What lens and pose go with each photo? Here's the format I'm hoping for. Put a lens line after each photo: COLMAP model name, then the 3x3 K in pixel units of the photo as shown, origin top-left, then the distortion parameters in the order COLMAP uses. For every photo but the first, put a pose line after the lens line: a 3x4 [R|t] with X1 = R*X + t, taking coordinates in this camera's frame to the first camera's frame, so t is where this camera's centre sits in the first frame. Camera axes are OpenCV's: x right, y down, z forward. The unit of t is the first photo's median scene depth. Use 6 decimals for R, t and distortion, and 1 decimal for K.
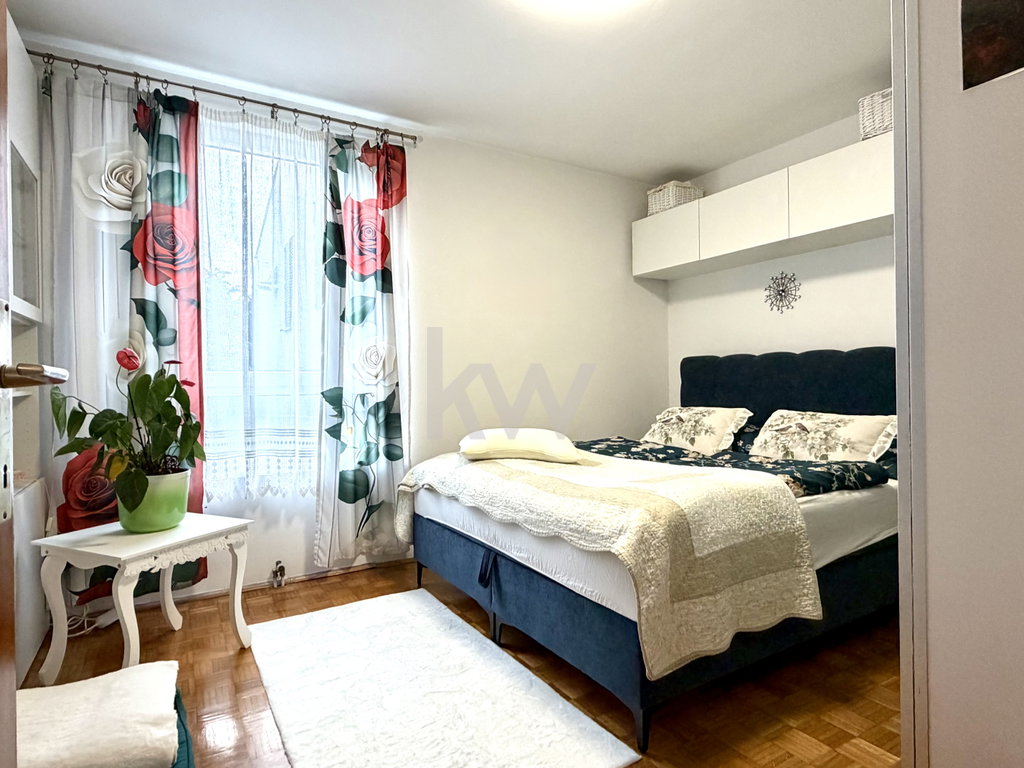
lens RADIAL K [[566.7, 0, 512.0], [0, 566.7, 384.0], [0, 0, 1]] dist [-0.001008, 0.001643]
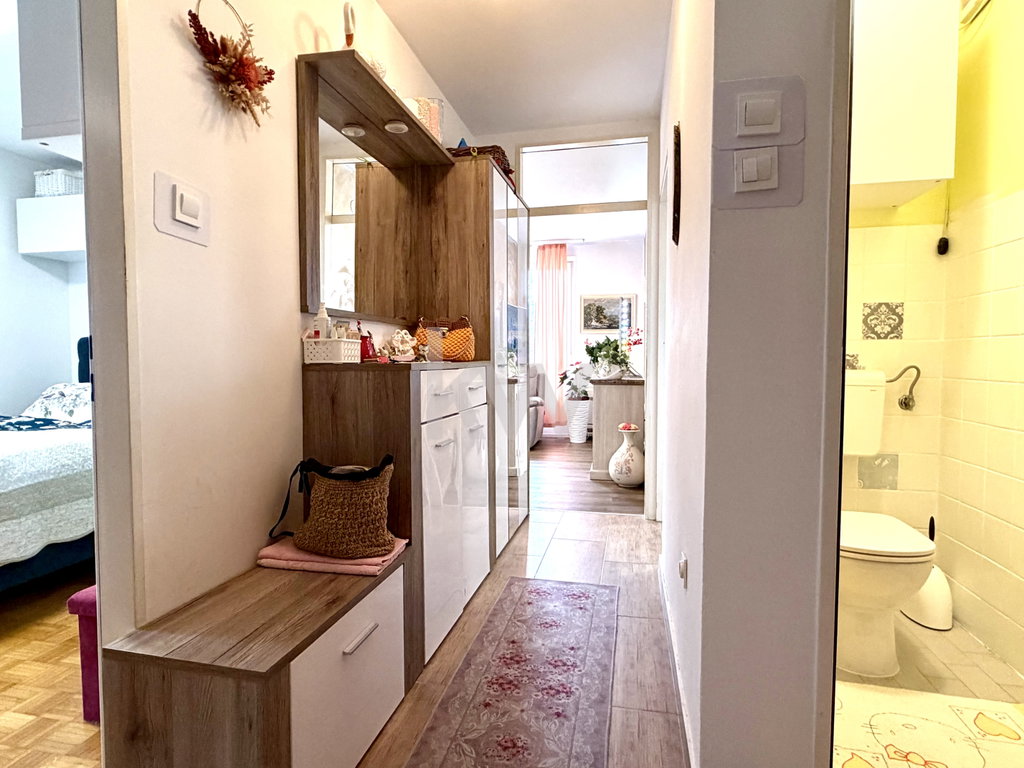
lens RADIAL K [[566.7, 0, 512.0], [0, 566.7, 384.0], [0, 0, 1]] dist [-0.001008, 0.001643]
pose [[0.683672, -0.025015, 0.729361, 0.106360], [-0.004816, 0.999236, 0.038785, -0.005935], [-0.729774, -0.030029, 0.683029, -0.464387]]
